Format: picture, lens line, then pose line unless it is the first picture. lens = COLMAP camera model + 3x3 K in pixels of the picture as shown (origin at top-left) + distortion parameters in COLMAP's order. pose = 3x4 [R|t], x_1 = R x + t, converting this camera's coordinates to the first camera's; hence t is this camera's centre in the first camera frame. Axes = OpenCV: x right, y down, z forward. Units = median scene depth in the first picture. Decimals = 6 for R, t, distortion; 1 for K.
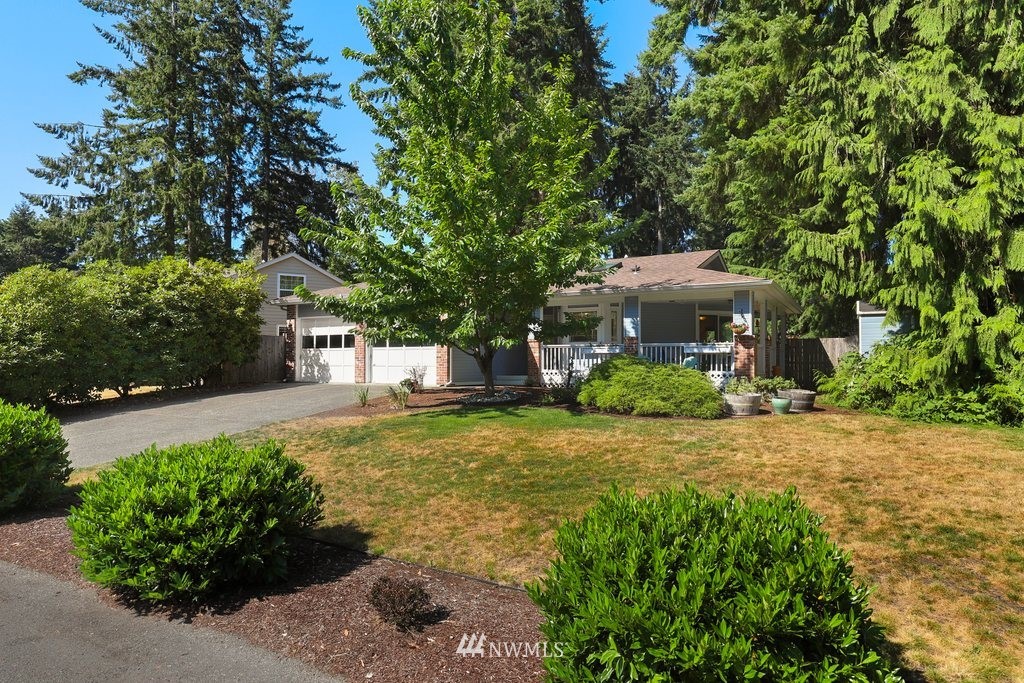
lens RADIAL K [[587.1, 0, 512.5], [0, 587.1, 342.3], [0, 0, 1]] dist [-0.023283, -0.001039]
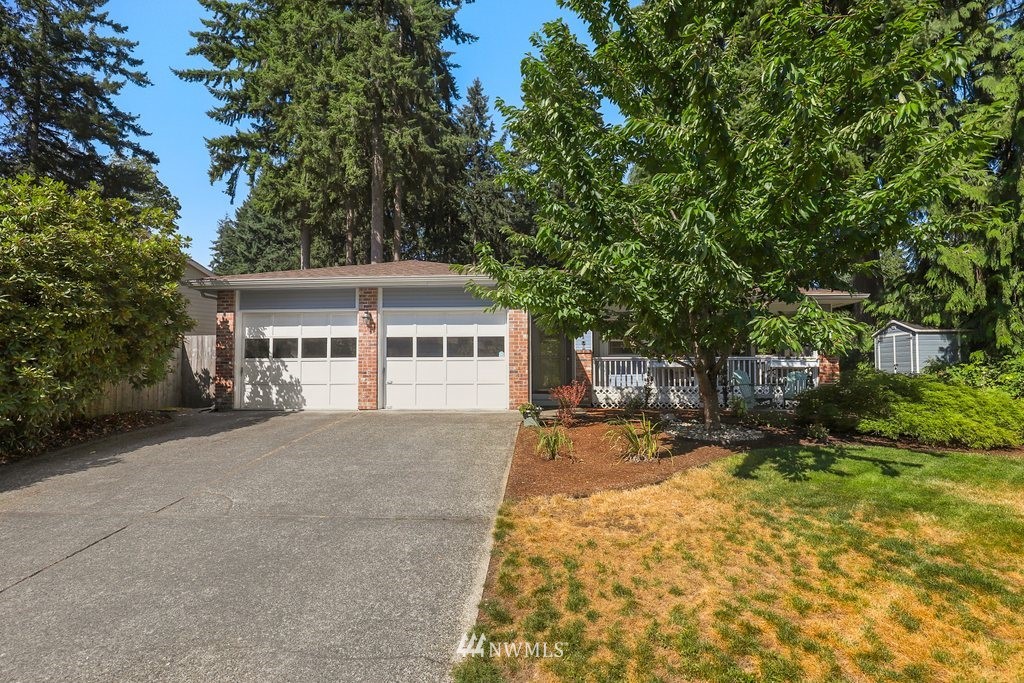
lens RADIAL K [[487.6, 0, 511.7], [0, 487.6, 347.7], [0, 0, 1]] dist [-0.015742, 0.001247]
pose [[0.903136, 0.022052, 0.428788, -0.323322], [-0.012022, 0.999587, -0.026086, 0.009405], [-0.429187, 0.018404, 0.903028, 0.385444]]
